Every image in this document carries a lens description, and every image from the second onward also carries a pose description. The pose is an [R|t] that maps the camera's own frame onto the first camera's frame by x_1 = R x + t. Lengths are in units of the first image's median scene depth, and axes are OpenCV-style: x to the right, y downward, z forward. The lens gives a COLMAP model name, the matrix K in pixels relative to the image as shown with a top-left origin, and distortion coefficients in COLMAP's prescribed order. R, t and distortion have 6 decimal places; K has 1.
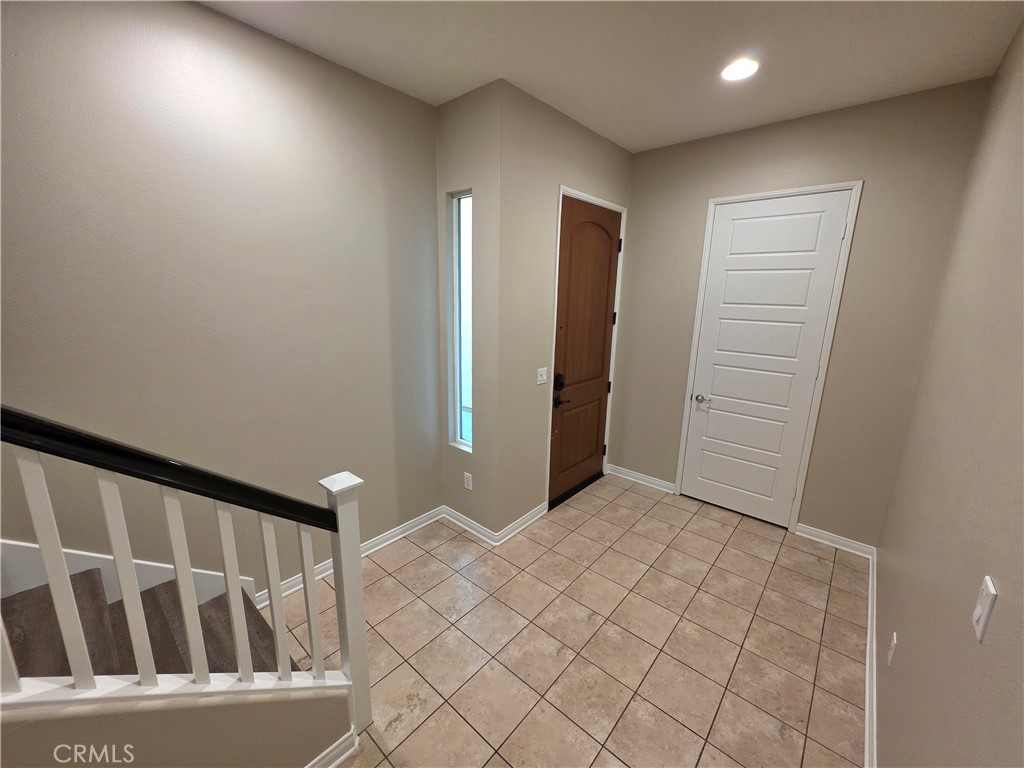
lens RADIAL K [[408.5, 0, 507.5], [0, 408.5, 381.5], [0, 0, 1]] dist [-0.004759, 0.001025]
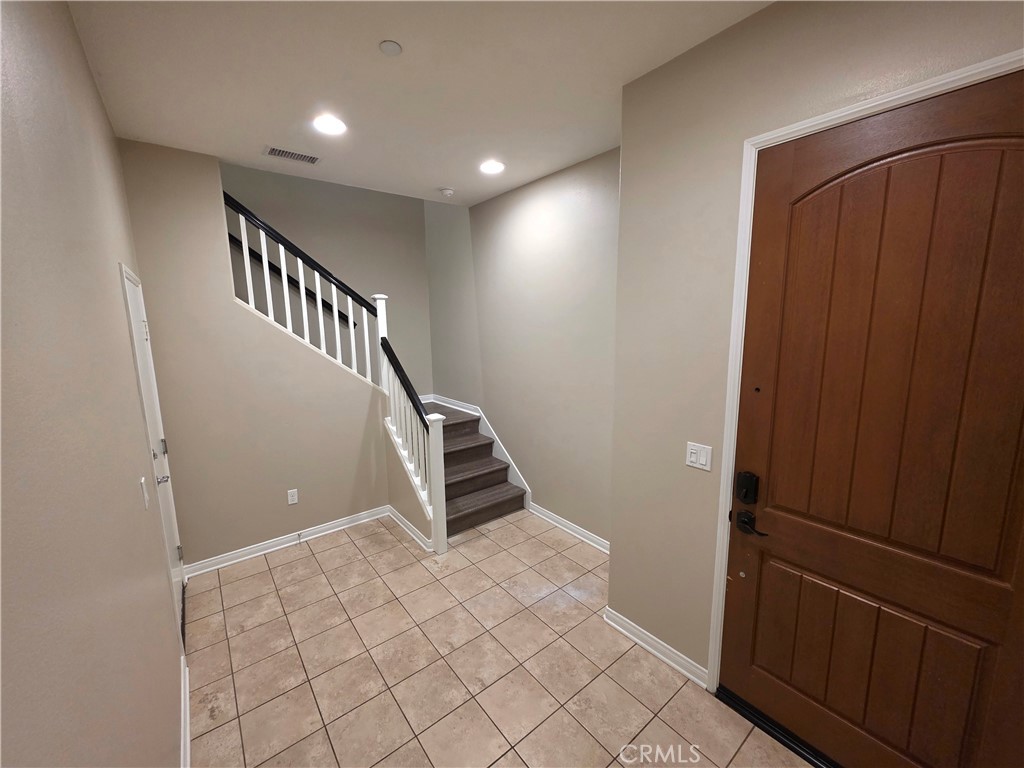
lens RADIAL K [[408.5, 0, 506.4], [0, 408.5, 382.7], [0, 0, 1]] dist [-0.004759, 0.001025]
pose [[-0.183381, 0.139242, -0.973130, 0.981542], [-0.199504, 0.964046, 0.175538, -0.232425], [0.962585, 0.226334, -0.149009, 1.040505]]
